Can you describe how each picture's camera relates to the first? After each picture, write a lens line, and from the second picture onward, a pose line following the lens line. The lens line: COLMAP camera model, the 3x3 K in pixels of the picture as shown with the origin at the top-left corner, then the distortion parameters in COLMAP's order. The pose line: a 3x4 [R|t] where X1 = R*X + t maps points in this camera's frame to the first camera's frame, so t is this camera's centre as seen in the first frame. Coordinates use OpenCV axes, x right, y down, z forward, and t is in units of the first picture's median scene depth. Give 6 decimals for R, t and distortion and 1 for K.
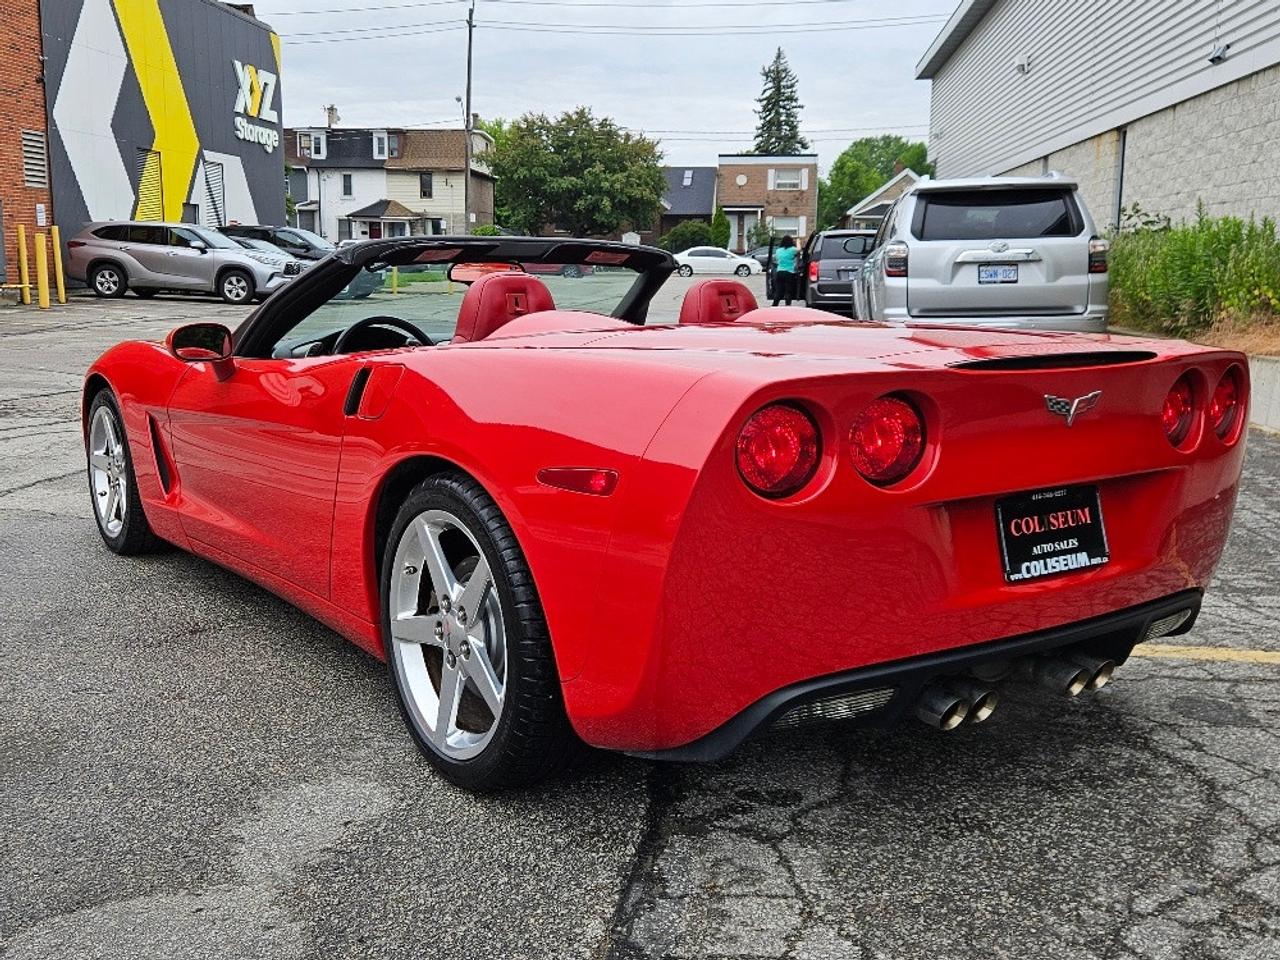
lens RADIAL K [[1285.7, 0, 614.7], [0, 1285.7, 450.4], [0, 0, 1]] dist [0.075345, -0.054382]
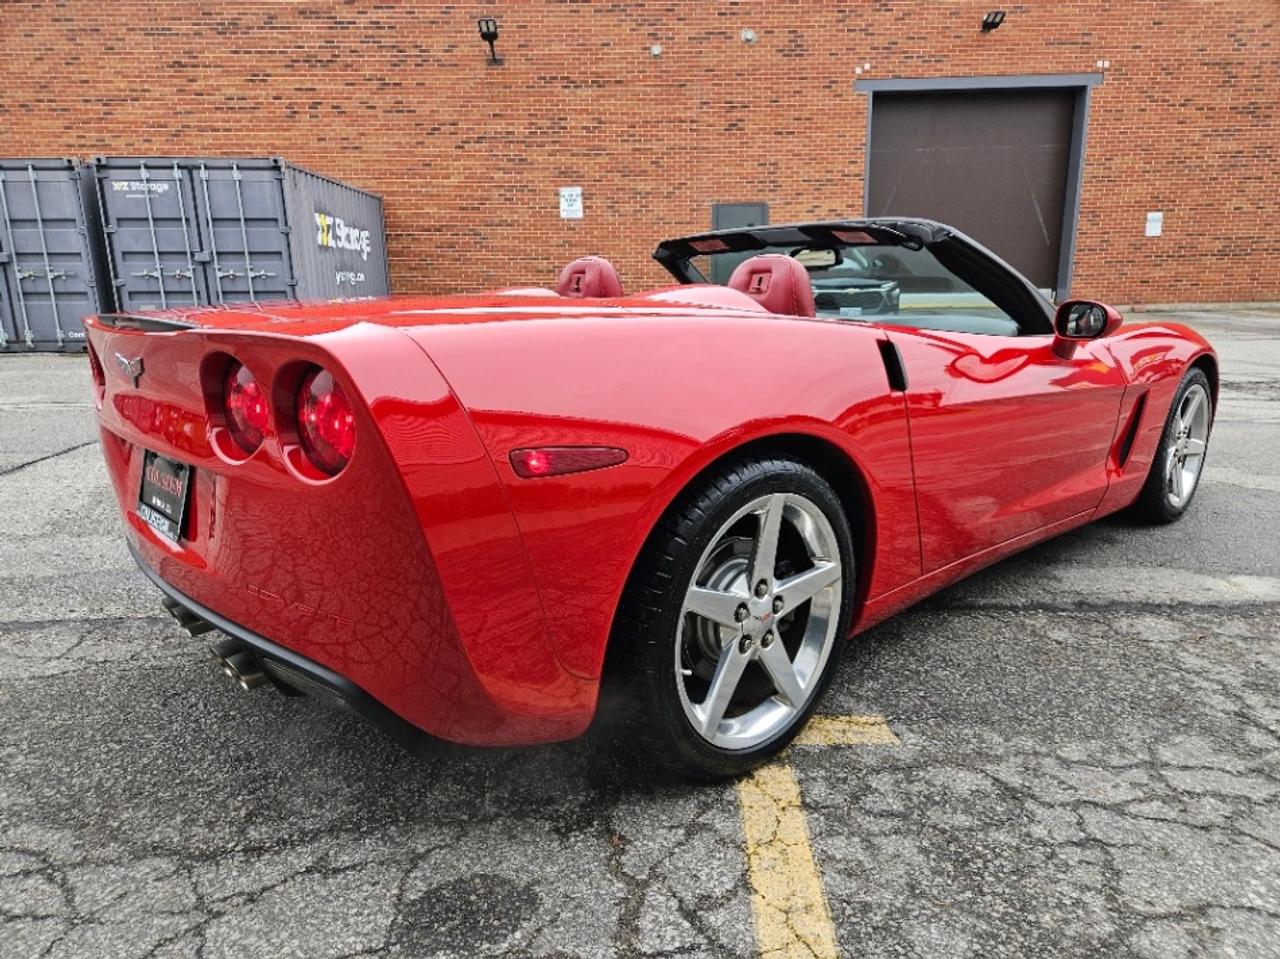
lens RADIAL K [[841.1, 0, 646.6], [0, 841.1, 483.2], [0, 0, 1]] dist [0.085073, -0.071131]
pose [[0.142537, 0.217411, -0.965617, 0.650638], [-0.126507, 0.971578, 0.200080, -0.080661], [0.981672, 0.093638, 0.165990, 0.779184]]
